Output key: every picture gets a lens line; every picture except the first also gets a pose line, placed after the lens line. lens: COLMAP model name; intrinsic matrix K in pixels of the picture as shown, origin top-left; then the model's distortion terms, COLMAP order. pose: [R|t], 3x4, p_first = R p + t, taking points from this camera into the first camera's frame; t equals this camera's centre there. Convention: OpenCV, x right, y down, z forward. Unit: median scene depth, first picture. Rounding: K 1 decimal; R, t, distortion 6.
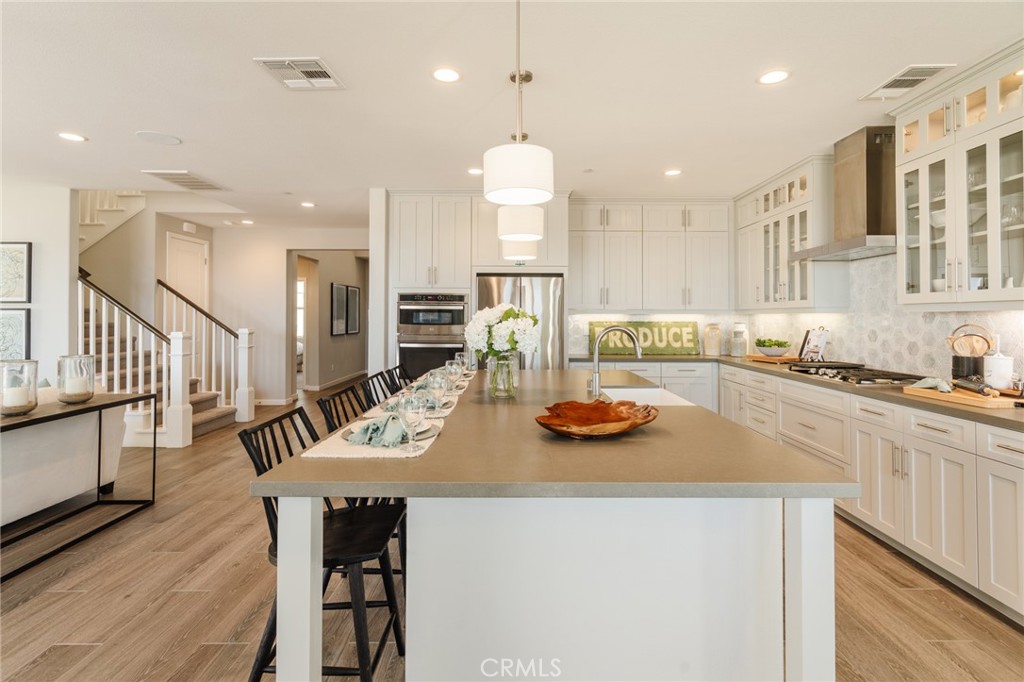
lens RADIAL K [[487.0, 0, 514.9], [0, 487.0, 313.7], [0, 0, 1]] dist [0.004303, -0.002653]
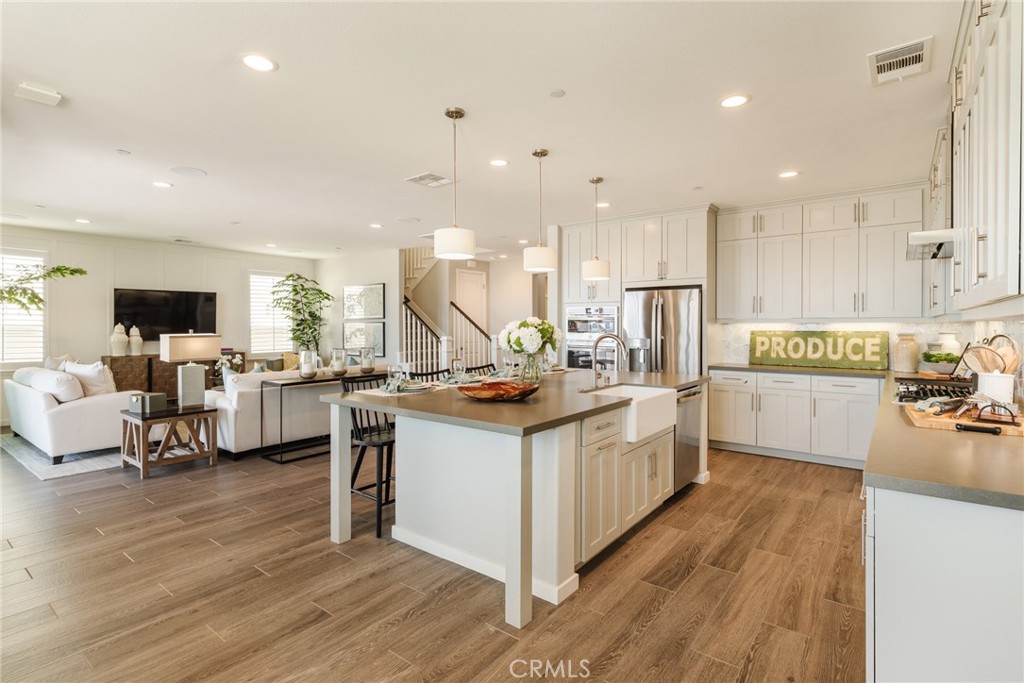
lens RADIAL K [[487.0, 0, 511.0], [0, 487.0, 335.0], [0, 0, 1]] dist [0.004303, -0.002653]
pose [[0.788954, 0.009256, -0.614383, 0.382914], [0.006348, 0.999710, 0.023214, -0.001389], [0.614420, -0.022215, 0.788667, -0.072572]]
